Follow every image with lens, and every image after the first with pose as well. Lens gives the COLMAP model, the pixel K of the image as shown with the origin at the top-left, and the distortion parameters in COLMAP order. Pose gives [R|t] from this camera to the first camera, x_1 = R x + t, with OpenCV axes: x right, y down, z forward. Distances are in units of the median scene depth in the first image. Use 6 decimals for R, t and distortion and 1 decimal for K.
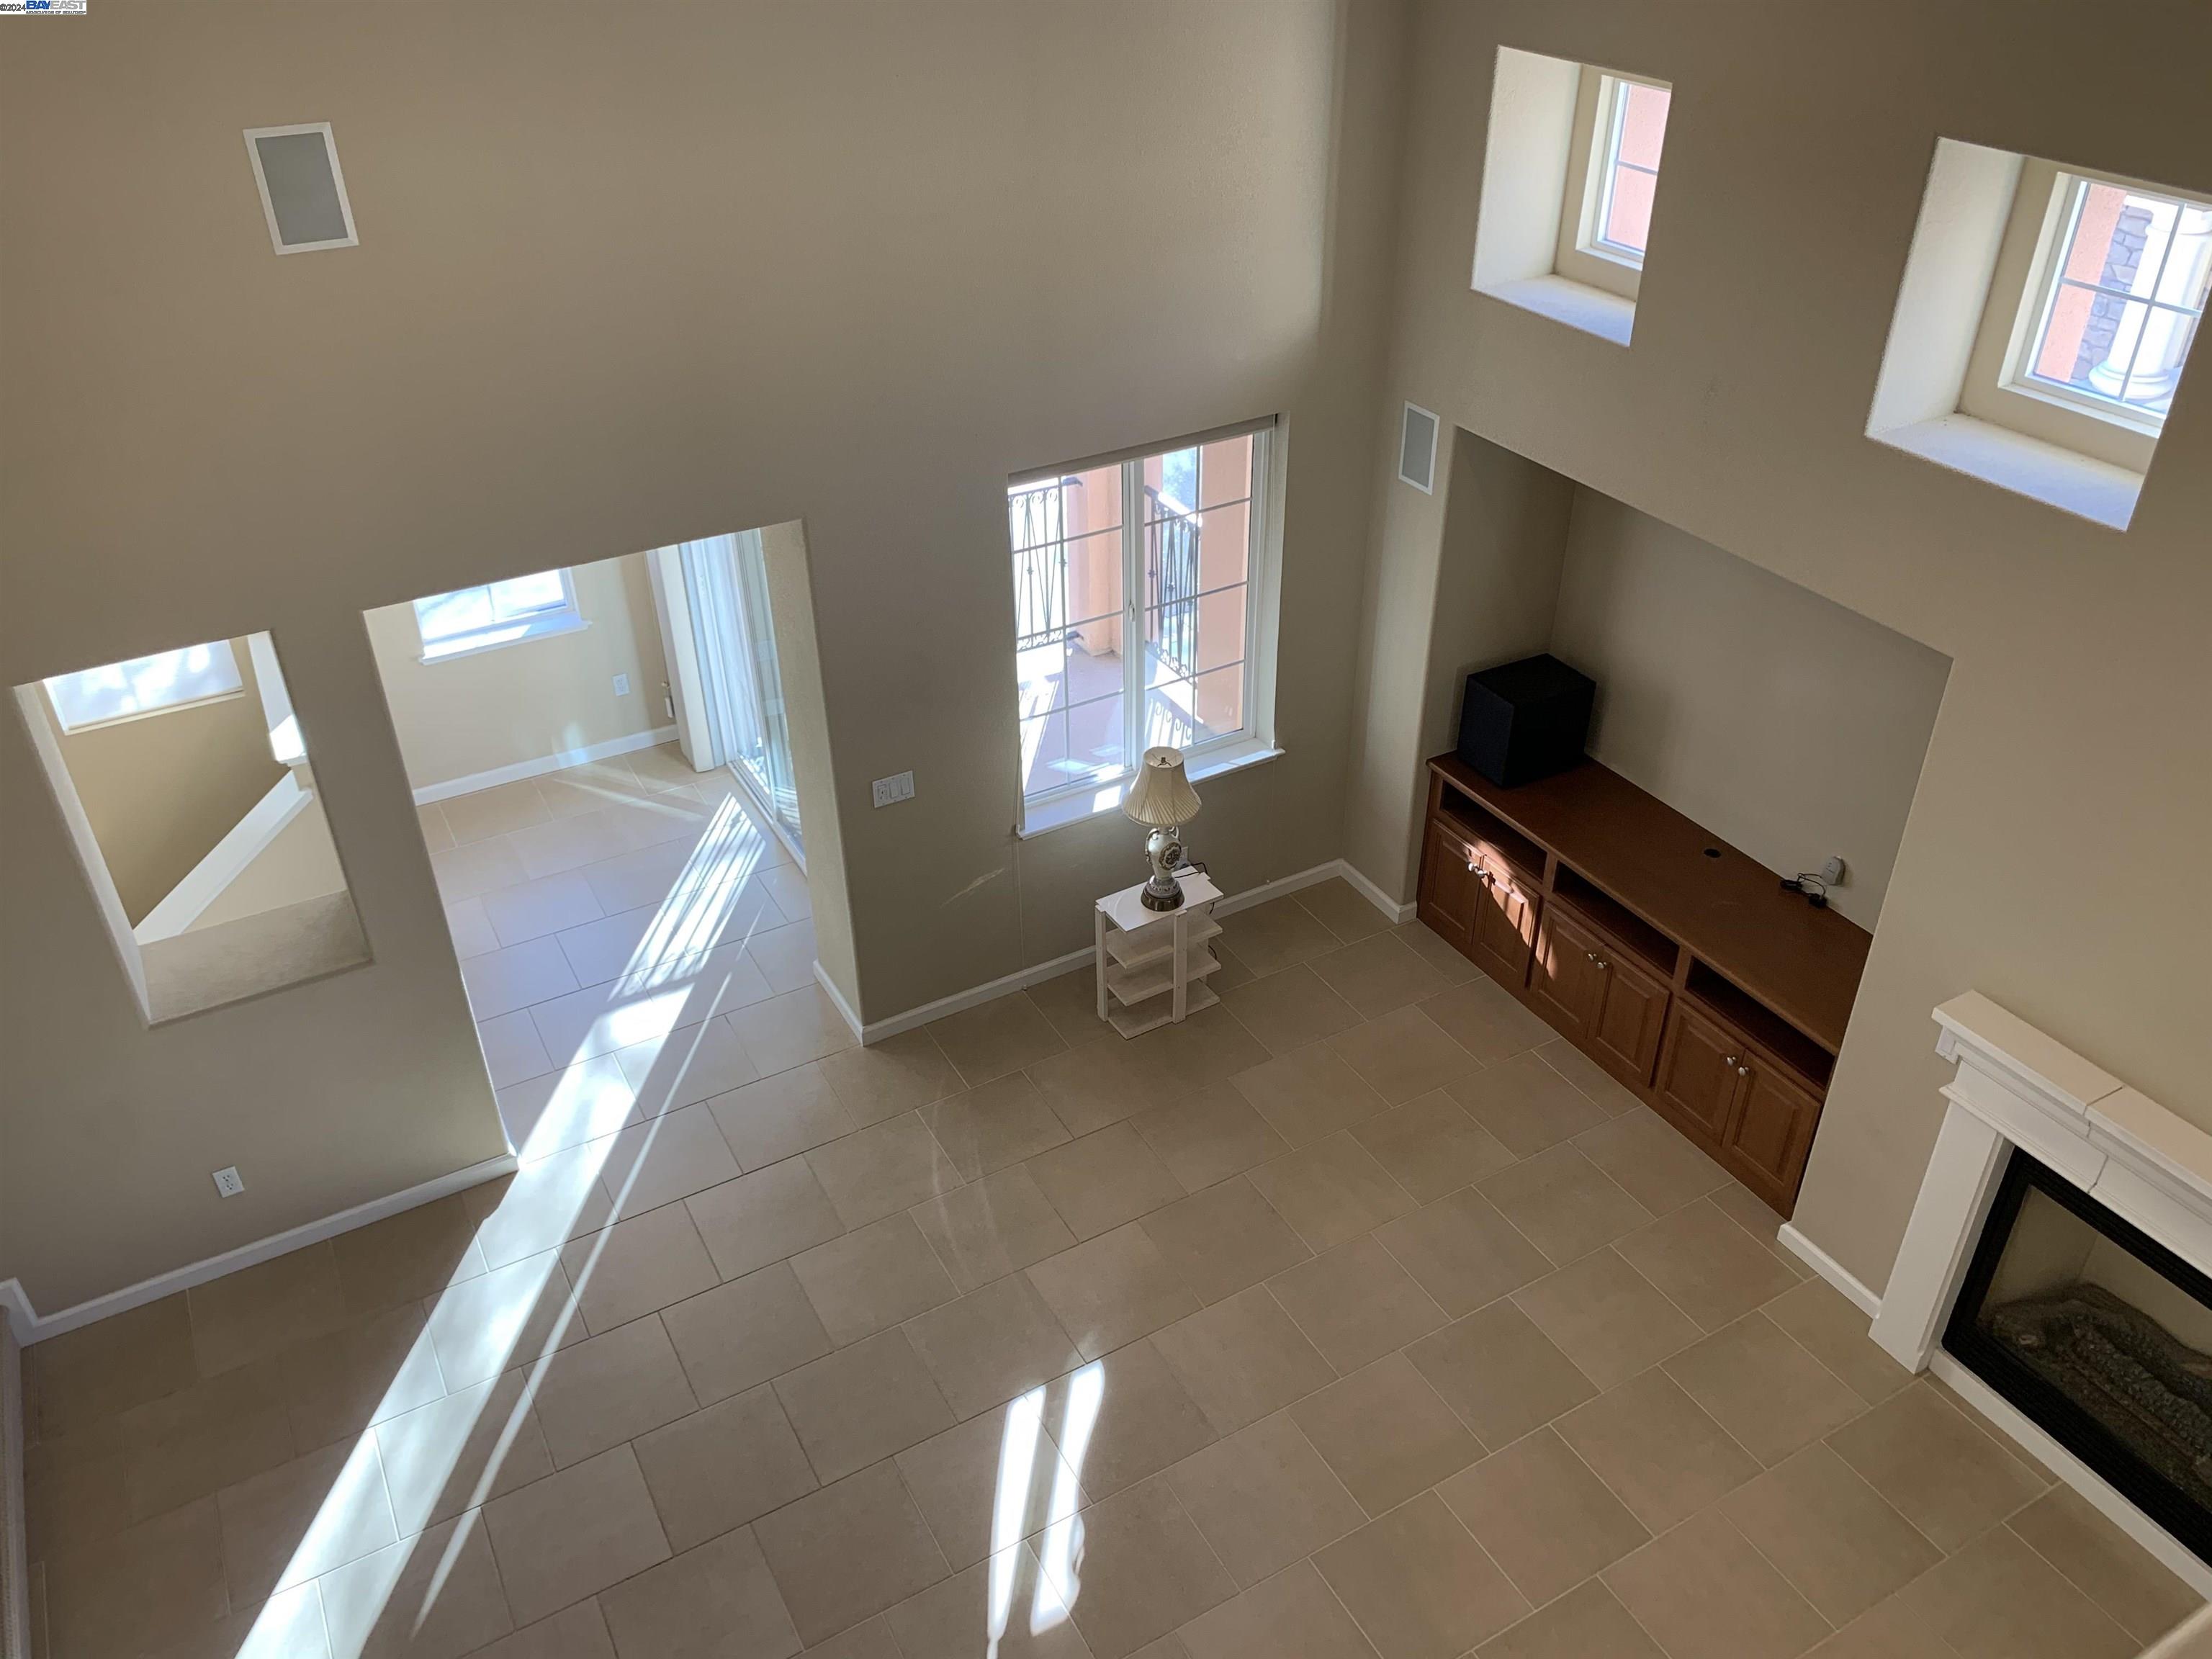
lens RADIAL K [[1668.4, 0, 1114.0], [0, 1668.4, 819.3], [0, 0, 1]] dist [0.034130, -0.044160]
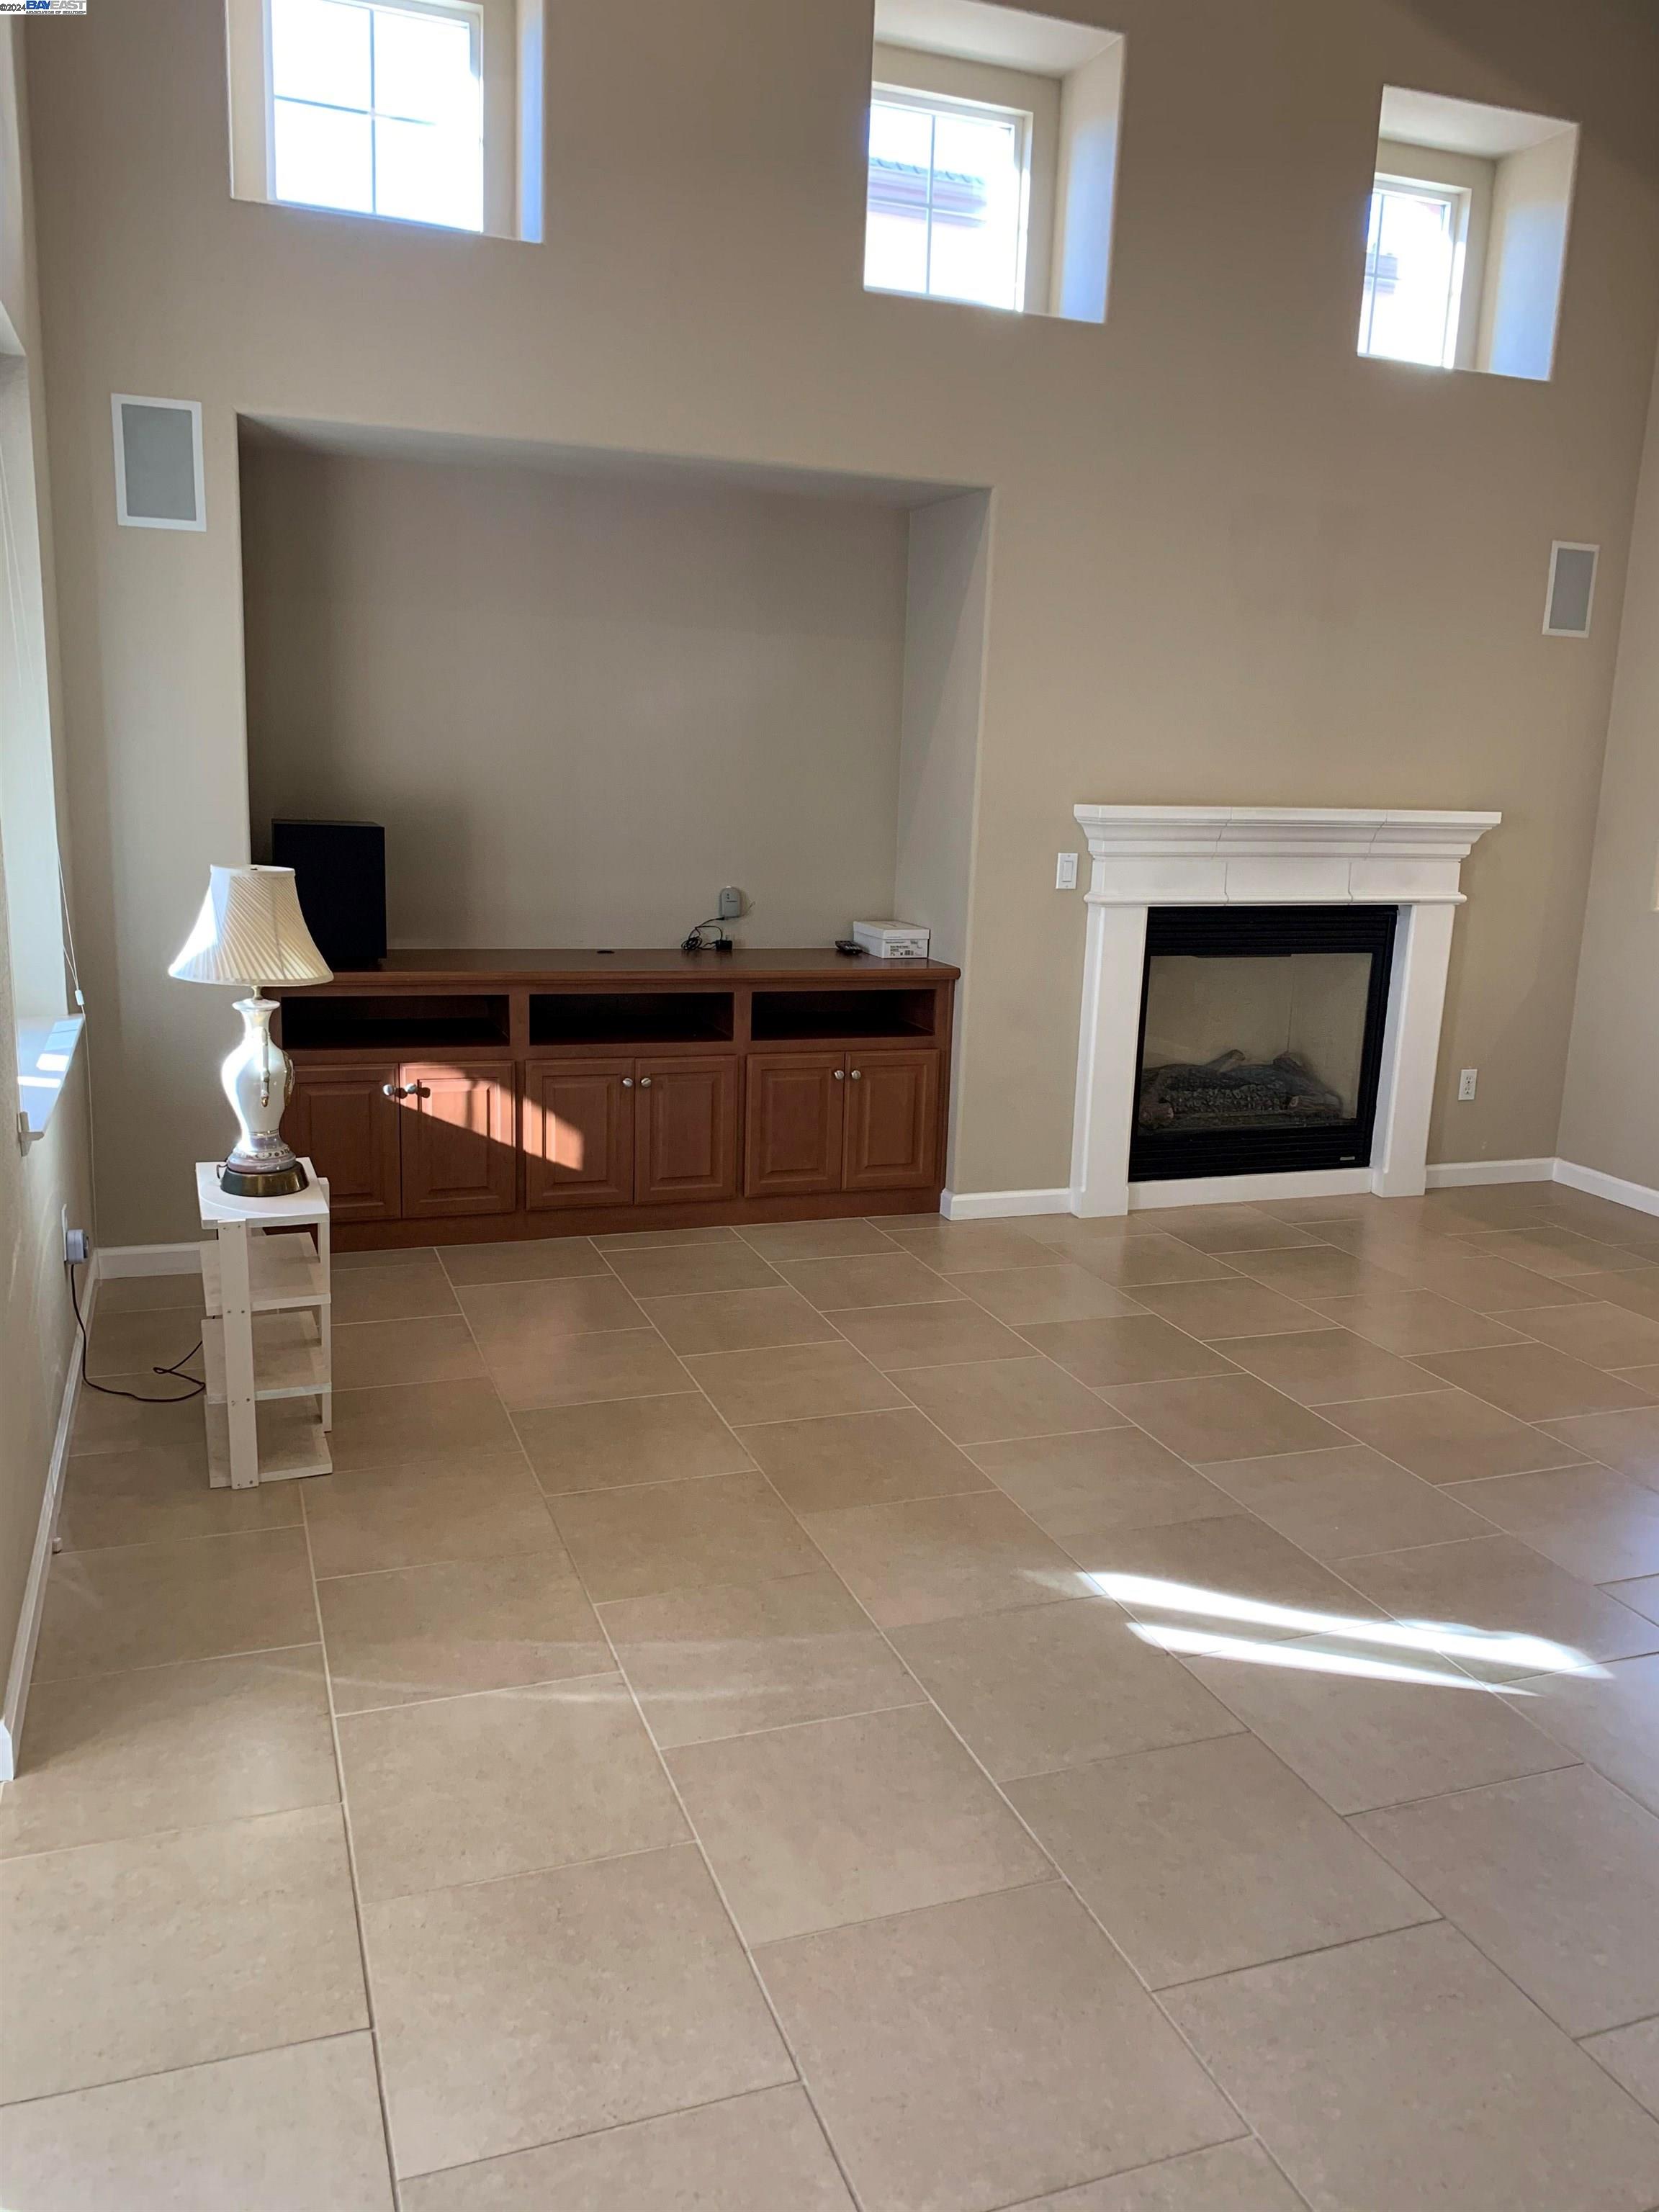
lens RADIAL K [[1668.4, 0, 850.8], [0, 1668.4, 1094.2], [0, 0, 1]] dist [0.034130, -0.044160]
pose [[0.161761, -0.193109, 0.967751, -0.475935], [0.506473, 0.857903, 0.086532, 0.074757], [-0.846946, 0.476143, 0.236580, 0.746650]]
